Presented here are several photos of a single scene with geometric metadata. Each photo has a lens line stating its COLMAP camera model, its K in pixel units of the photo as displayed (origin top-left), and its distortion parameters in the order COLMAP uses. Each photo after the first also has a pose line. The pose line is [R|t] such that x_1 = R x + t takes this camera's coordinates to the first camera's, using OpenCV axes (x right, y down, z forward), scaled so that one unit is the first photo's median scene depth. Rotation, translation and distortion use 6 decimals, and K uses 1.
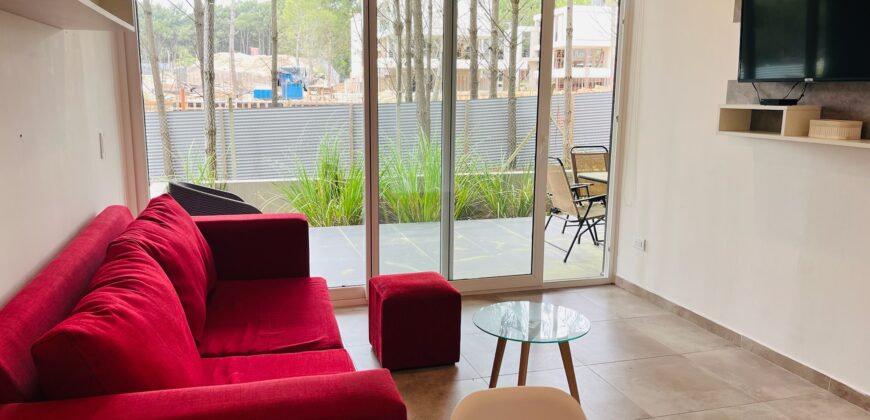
lens RADIAL K [[662.7, 0, 430.5], [0, 662.7, 211.8], [0, 0, 1]] dist [0.070039, -0.099978]
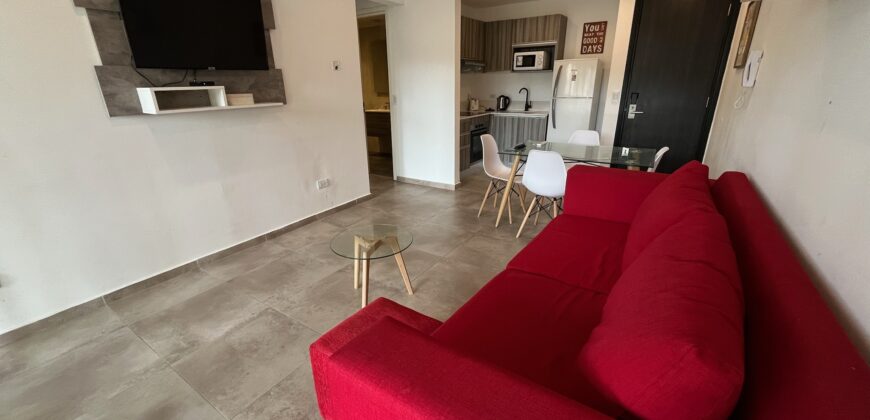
lens RADIAL K [[348.9, 0, 433.2], [0, 348.9, 210.3], [0, 0, 1]] dist [-0.000464, -0.000197]
pose [[-0.636663, -0.260777, 0.725711, -0.401629], [0.152935, 0.879694, 0.450278, -0.182775], [-0.755825, 0.397661, -0.520186, 1.097971]]
